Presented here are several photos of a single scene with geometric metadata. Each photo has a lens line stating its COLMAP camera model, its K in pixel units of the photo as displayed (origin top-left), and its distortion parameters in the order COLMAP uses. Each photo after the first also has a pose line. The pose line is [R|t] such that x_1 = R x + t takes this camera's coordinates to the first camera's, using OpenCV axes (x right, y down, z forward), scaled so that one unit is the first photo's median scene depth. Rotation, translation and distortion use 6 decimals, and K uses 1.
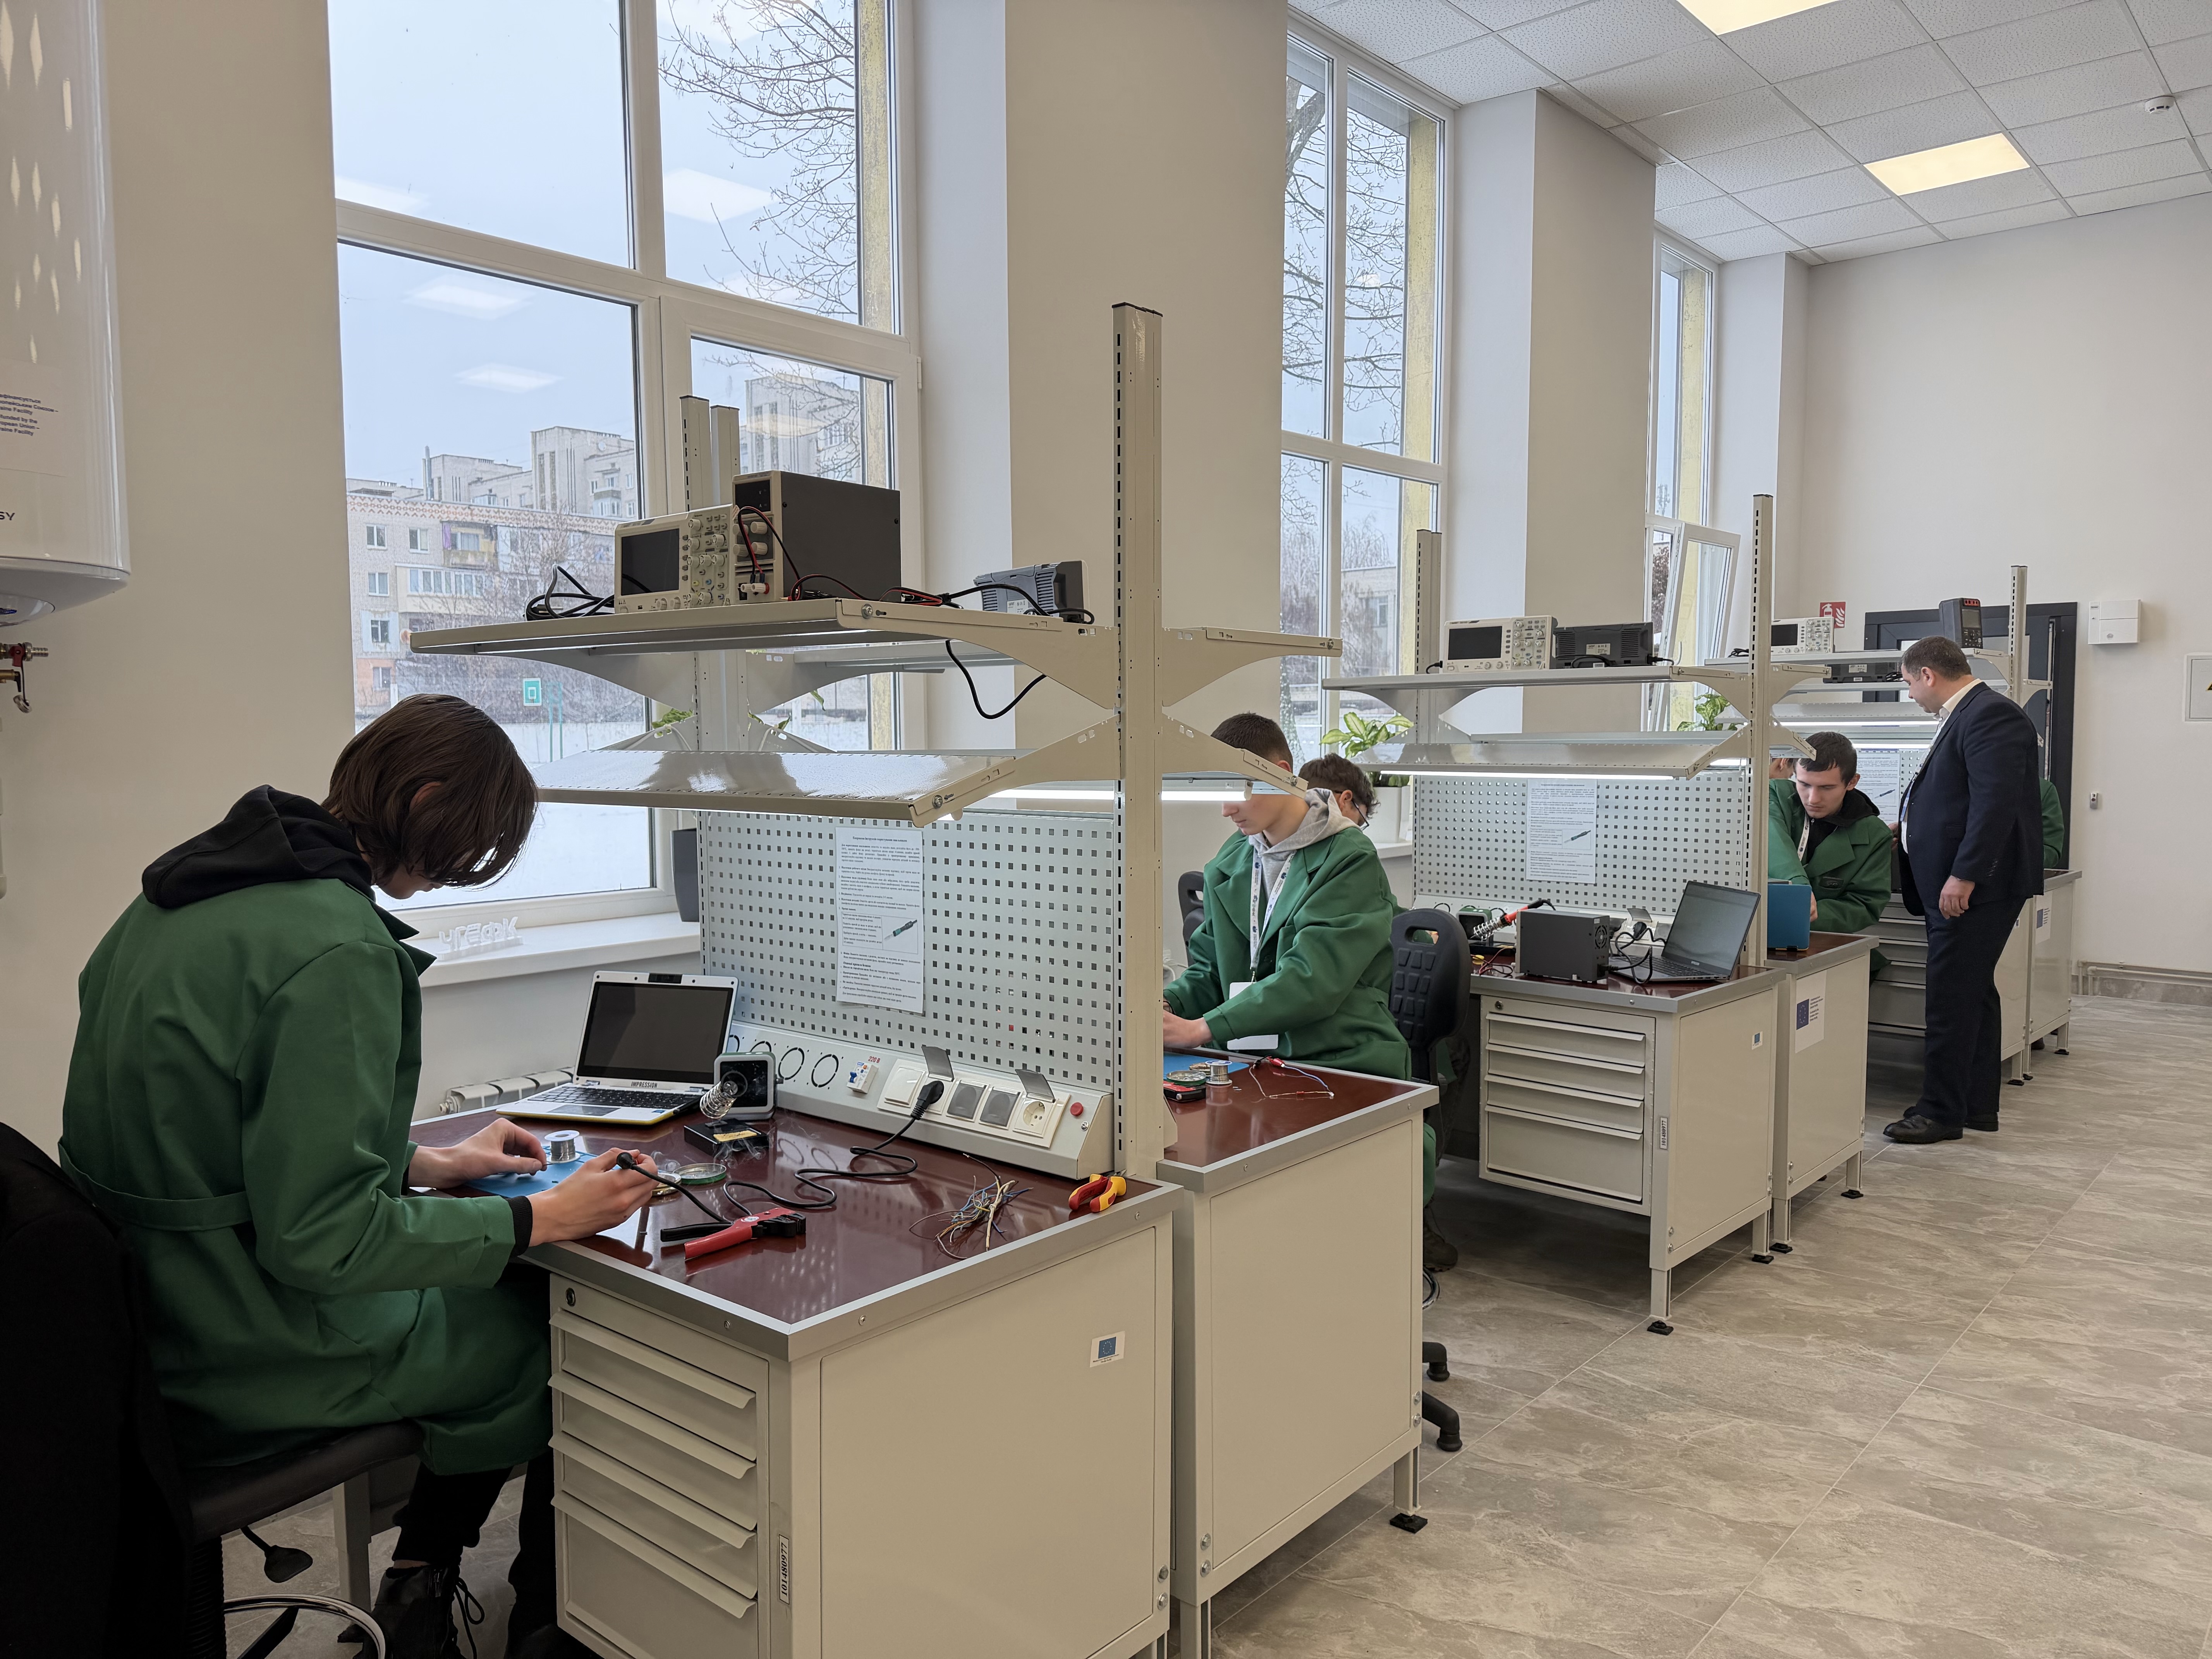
lens RADIAL K [[1523.6, 0, 1112.0], [0, 1523.6, 834.1], [0, 0, 1]] dist [0.068856, -0.085692]
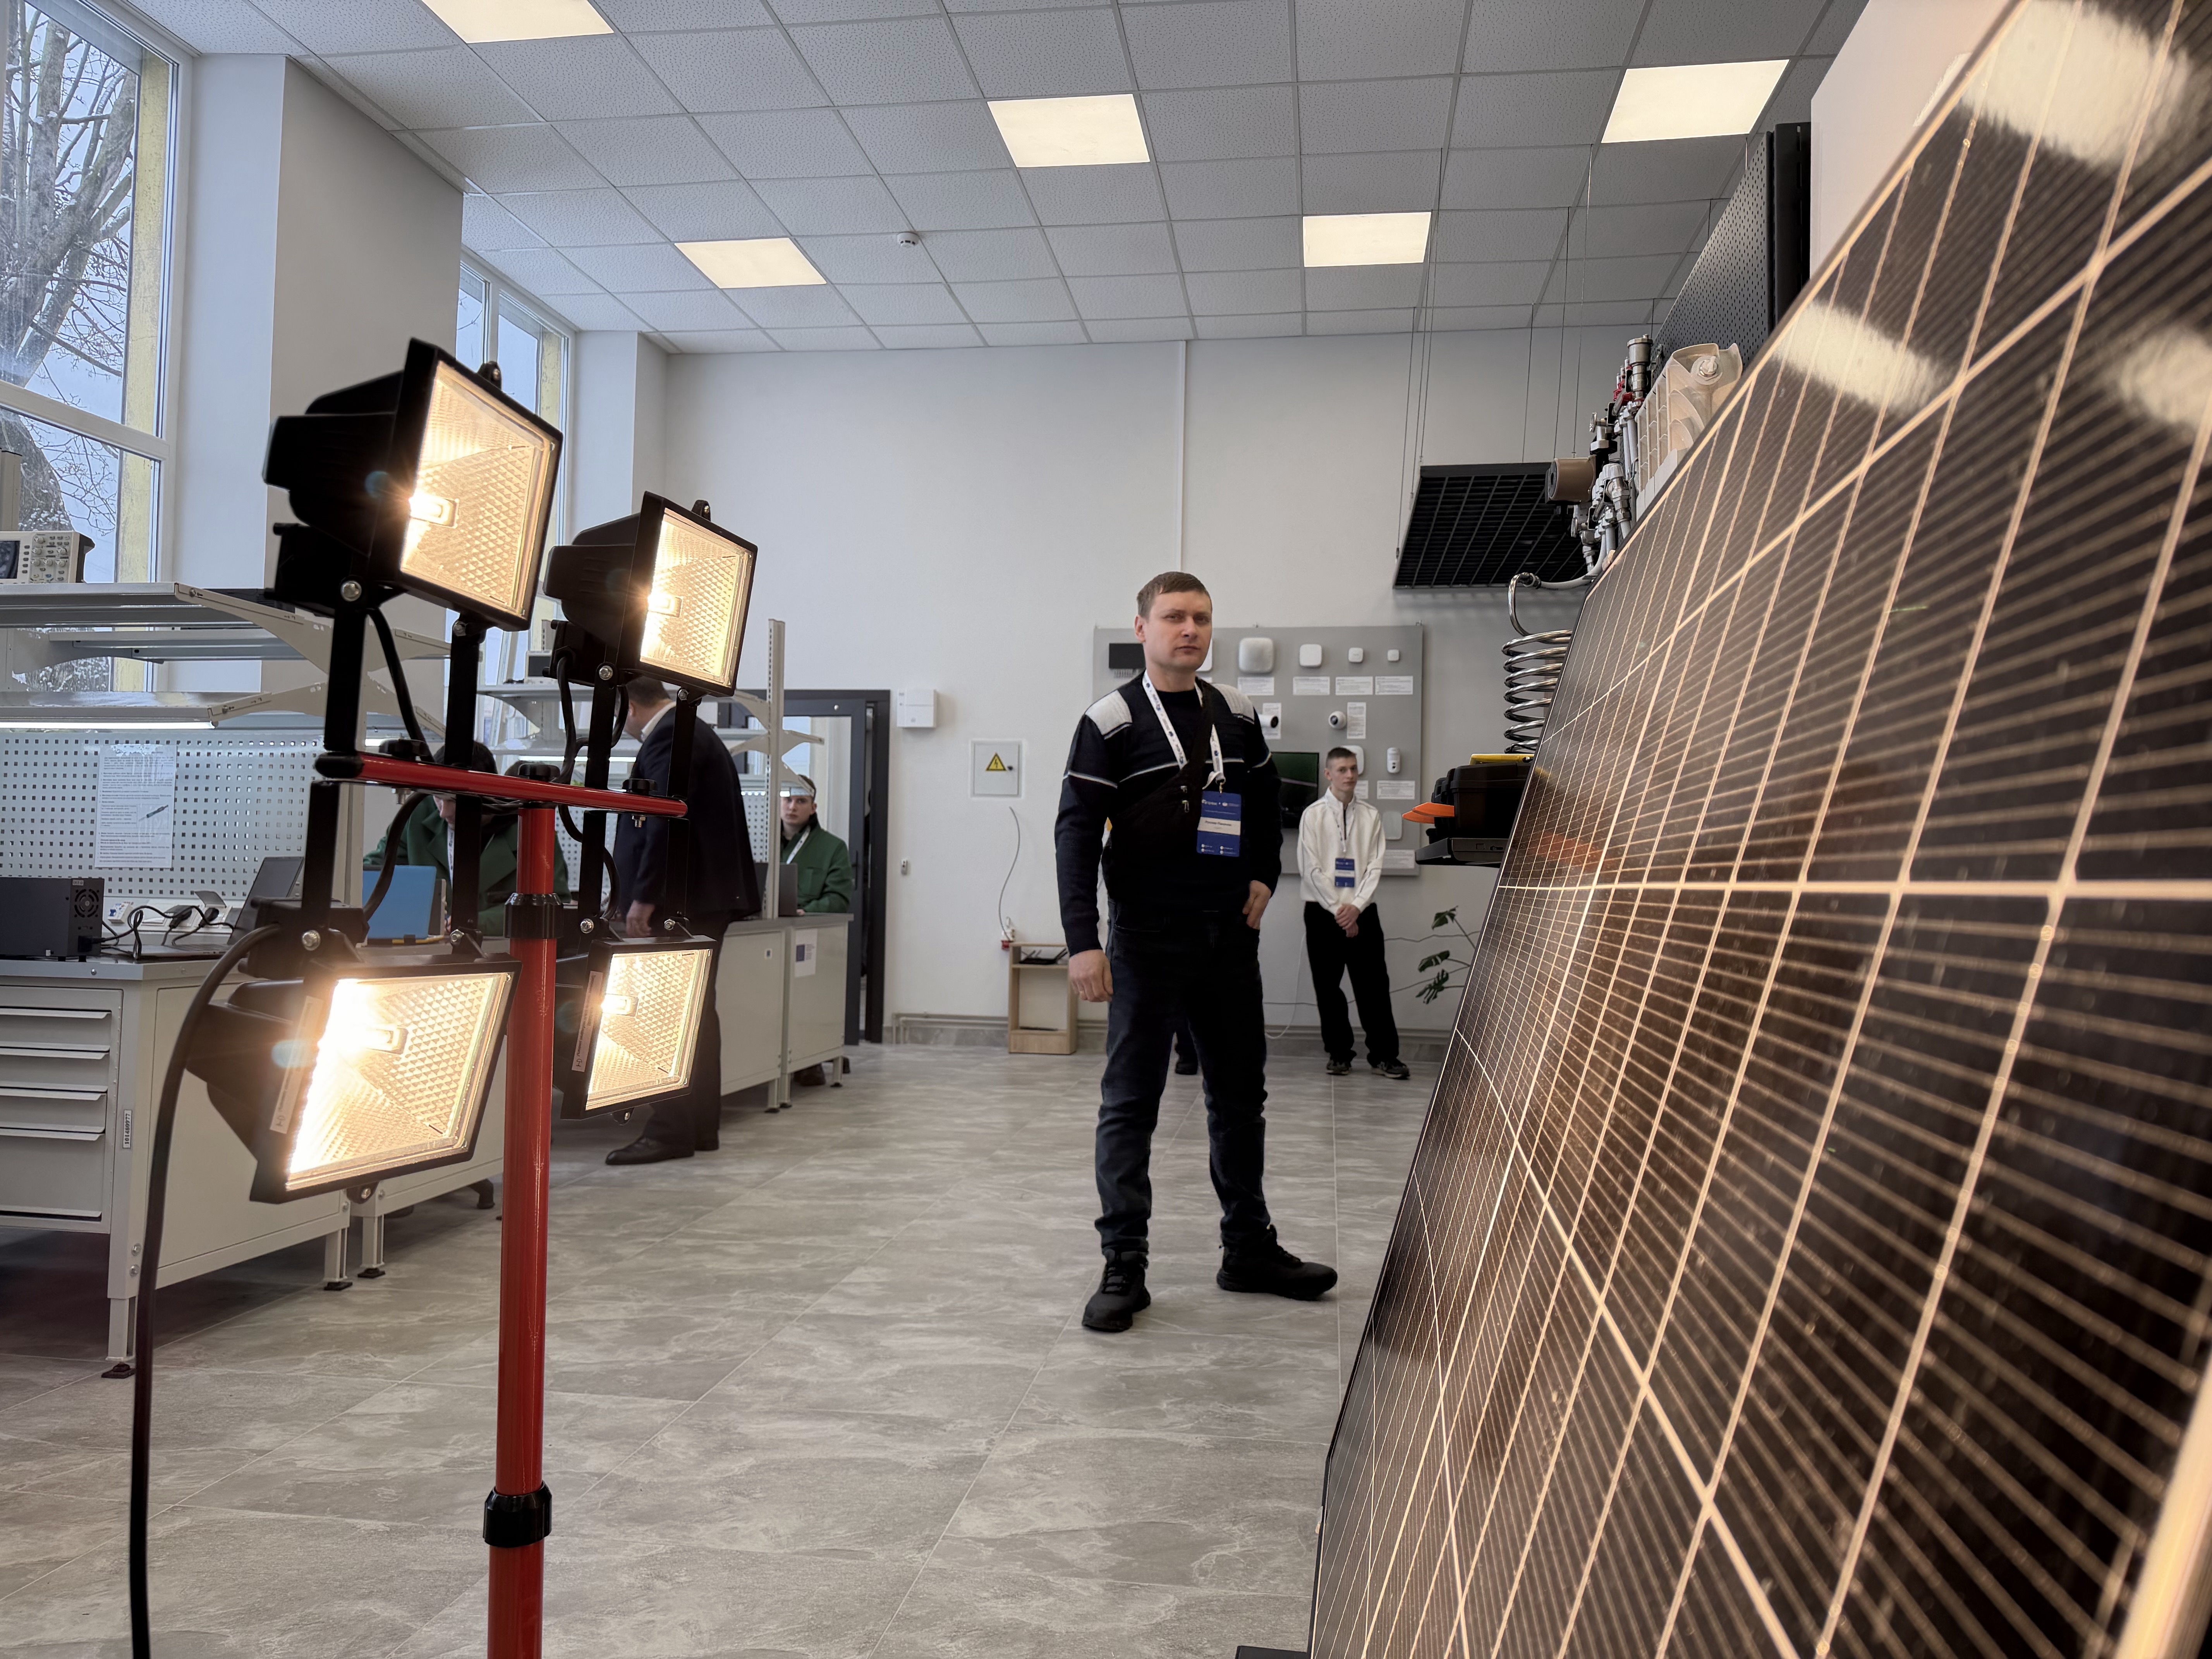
lens RADIAL K [[1523.6, 0, 1112.0], [0, 1523.6, 834.1], [0, 0, 1]] dist [0.068856, -0.085692]
pose [[0.836214, 0.035517, 0.547251, 0.206742], [0.016456, 0.995826, -0.089775, 0.072418], [-0.548156, 0.084077, 0.832140, 0.003398]]
